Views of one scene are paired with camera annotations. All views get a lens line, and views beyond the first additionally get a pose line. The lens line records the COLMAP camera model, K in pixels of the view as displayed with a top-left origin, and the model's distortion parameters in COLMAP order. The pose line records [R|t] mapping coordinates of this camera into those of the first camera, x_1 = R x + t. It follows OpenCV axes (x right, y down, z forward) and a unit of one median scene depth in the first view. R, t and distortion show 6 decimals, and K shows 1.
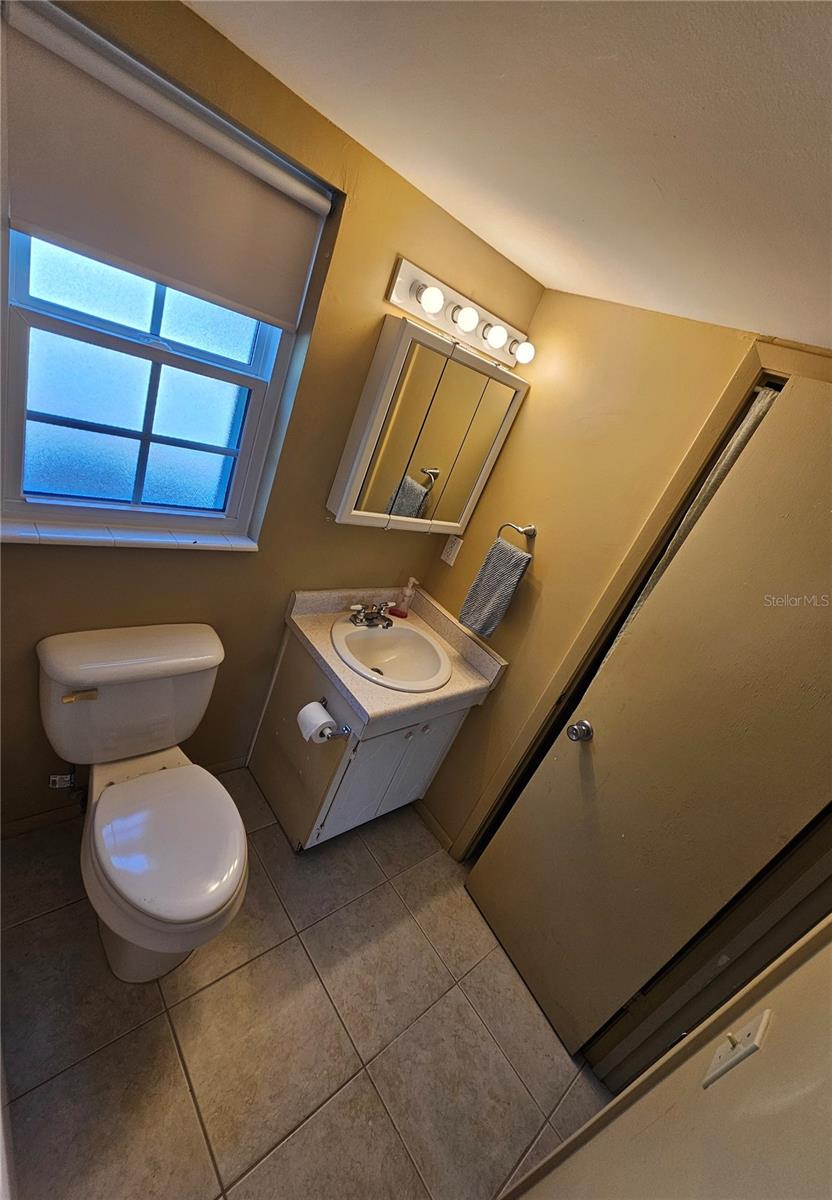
lens RADIAL K [[486.5, 0, 418.9], [0, 486.5, 596.5], [0, 0, 1]] dist [0.000350, -0.003277]
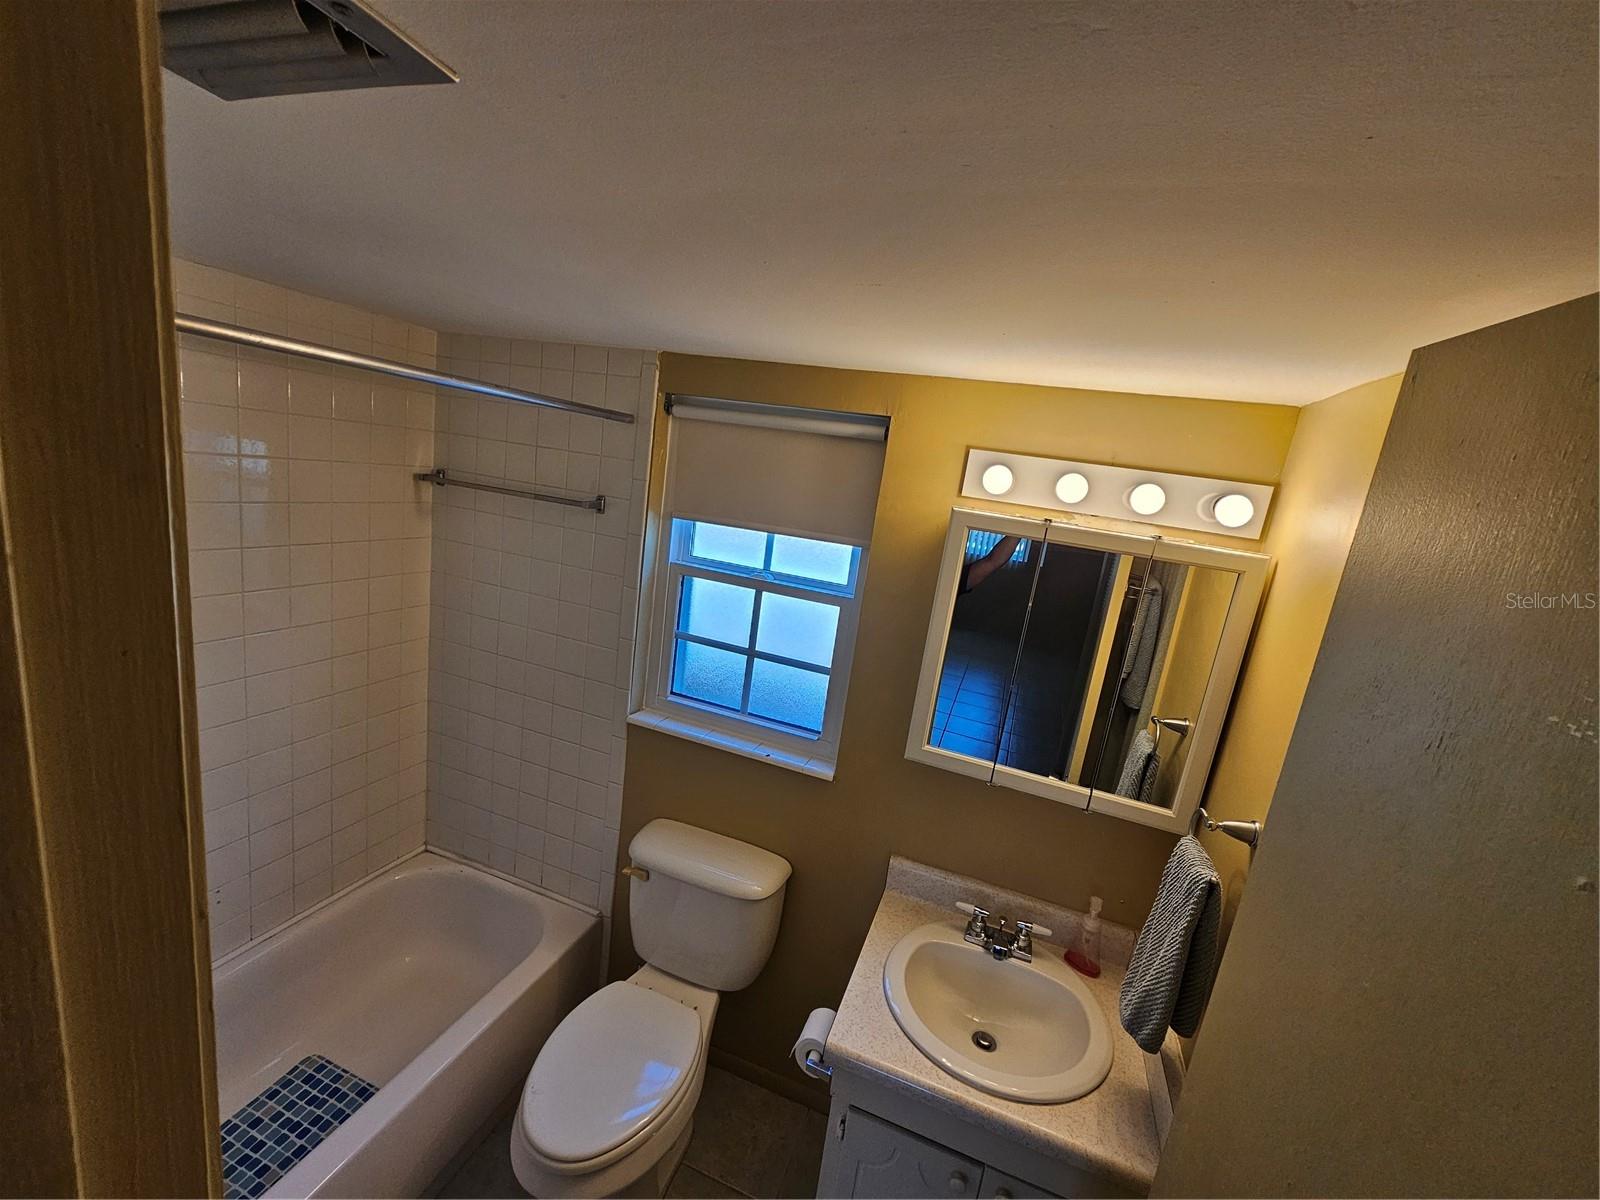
lens RADIAL K [[654.1, 0, 800.0], [0, 654.1, 600.0], [0, 0, 1]] dist [-0.000283, 0.000436]
pose [[0.494514, -0.125120, -0.860117, 0.763397], [-0.321970, 0.892814, -0.314989, 0.003215], [0.807336, 0.432698, 0.401224, 0.405720]]
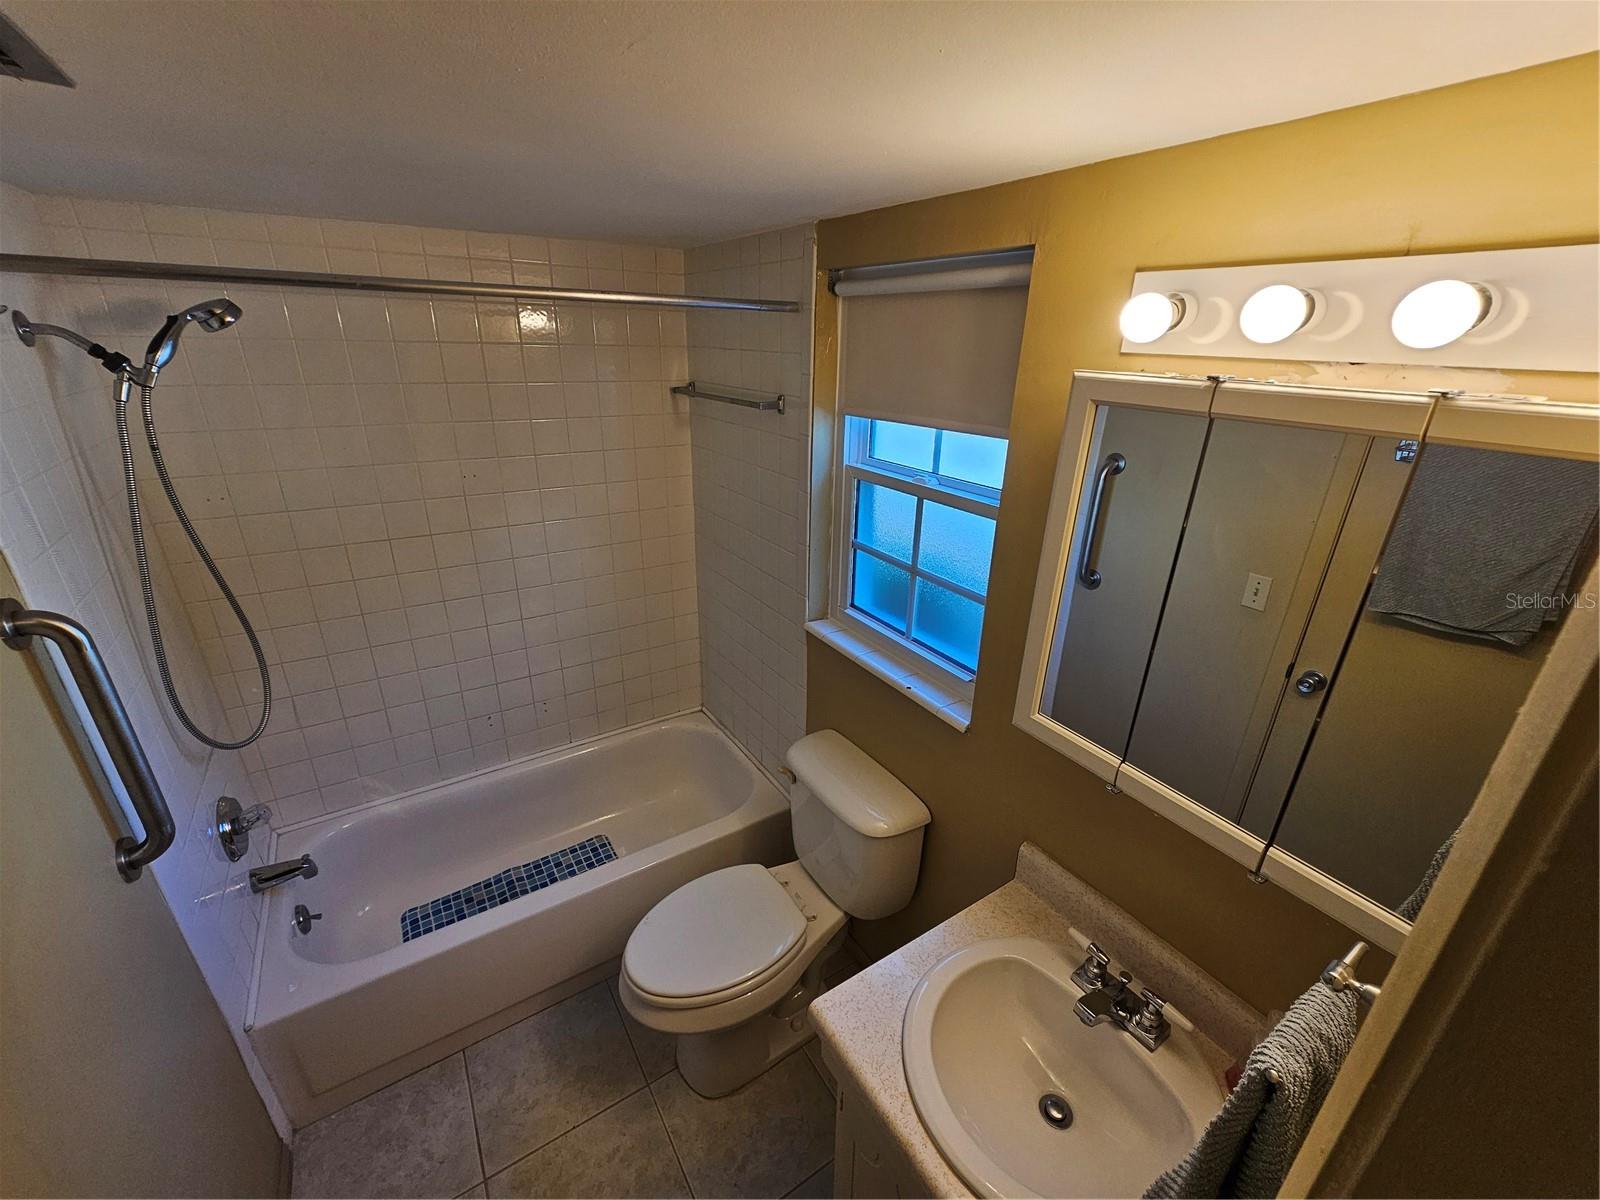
lens RADIAL K [[654.1, 0, 800.0], [0, 654.1, 600.0], [0, 0, 1]] dist [-0.000283, 0.000436]
pose [[-0.133189, 0.013220, -0.991003, 0.725797], [-0.479786, 0.874075, 0.076143, -0.249634], [0.867218, 0.485610, -0.110074, 0.917543]]
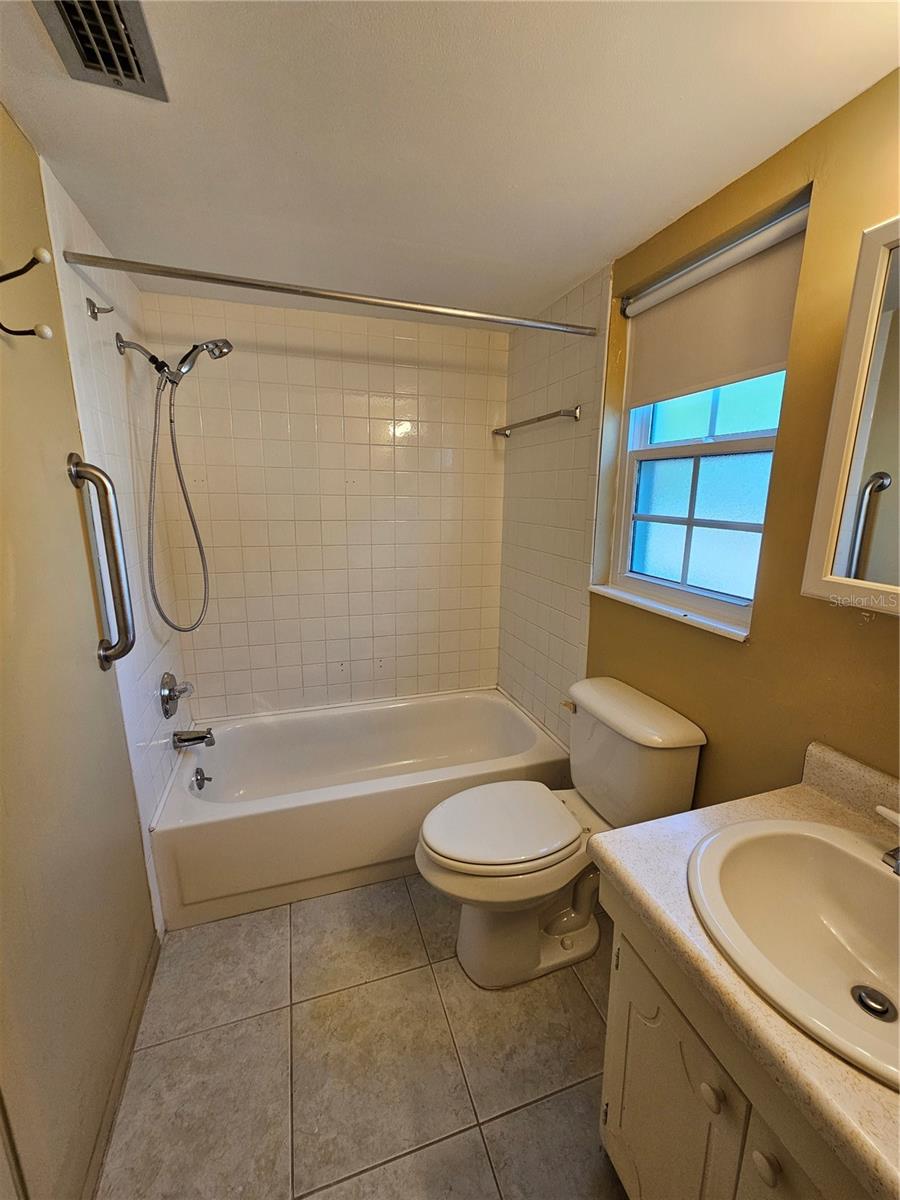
lens RADIAL K [[490.6, 0, 451.0], [0, 490.6, 595.2], [0, 0, 1]] dist [-0.000283, 0.000436]
pose [[-0.365775, -0.173416, -0.914405, 0.627158], [-0.522172, 0.851523, 0.047386, 0.053004], [0.770419, 0.494809, -0.402018, 1.049300]]
